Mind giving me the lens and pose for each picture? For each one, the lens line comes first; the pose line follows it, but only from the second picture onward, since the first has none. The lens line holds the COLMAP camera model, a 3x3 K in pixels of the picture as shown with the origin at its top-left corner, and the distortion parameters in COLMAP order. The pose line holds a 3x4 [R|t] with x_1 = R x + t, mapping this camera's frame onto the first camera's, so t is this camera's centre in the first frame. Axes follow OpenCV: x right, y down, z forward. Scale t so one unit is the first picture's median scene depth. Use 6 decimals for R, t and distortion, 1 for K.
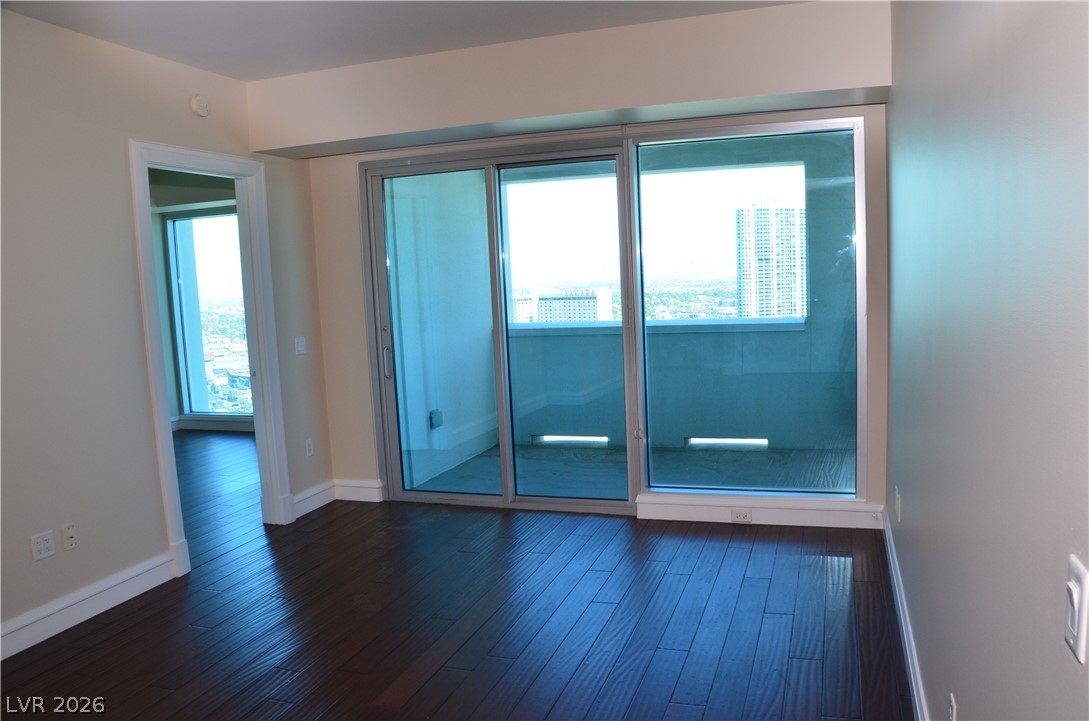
lens RADIAL K [[854.4, 0, 536.2], [0, 854.4, 396.8], [0, 0, 1]] dist [-0.183890, 0.101397]
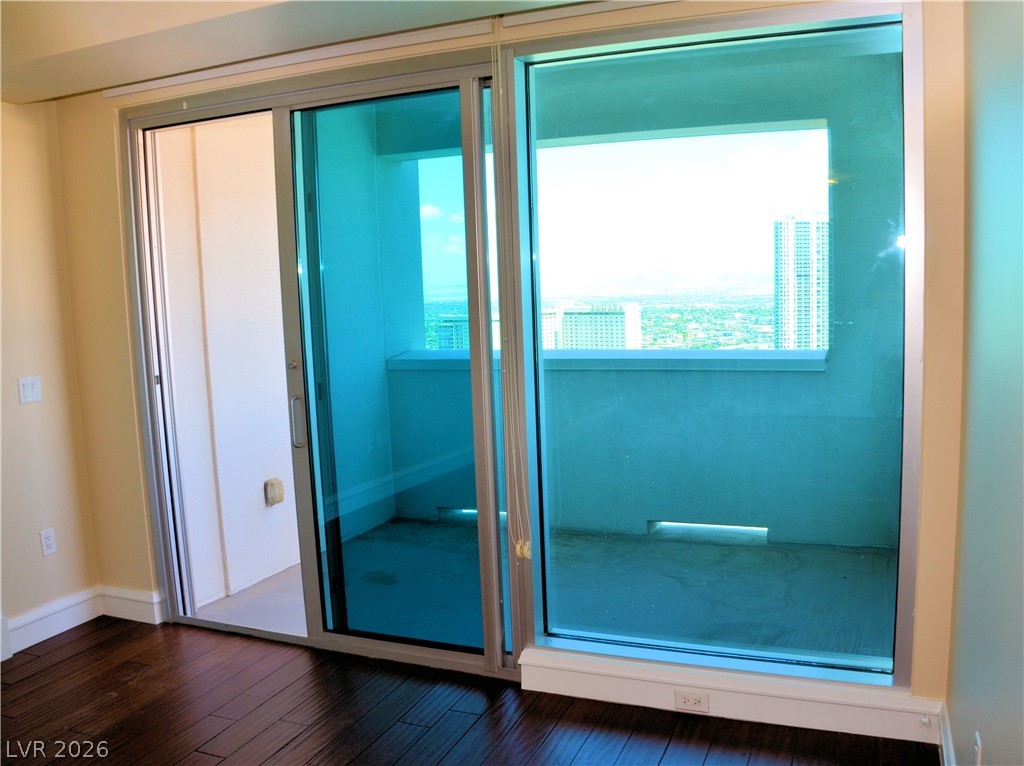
lens RADIAL K [[891.3, 0, 526.0], [0, 891.3, 411.3], [0, 0, 1]] dist [-0.170453, 0.065250]
pose [[0.998976, 0.020075, -0.040552, 0.136050], [-0.020250, 0.999787, -0.003913, -0.048643], [0.040464, 0.004730, 0.999170, 0.358599]]
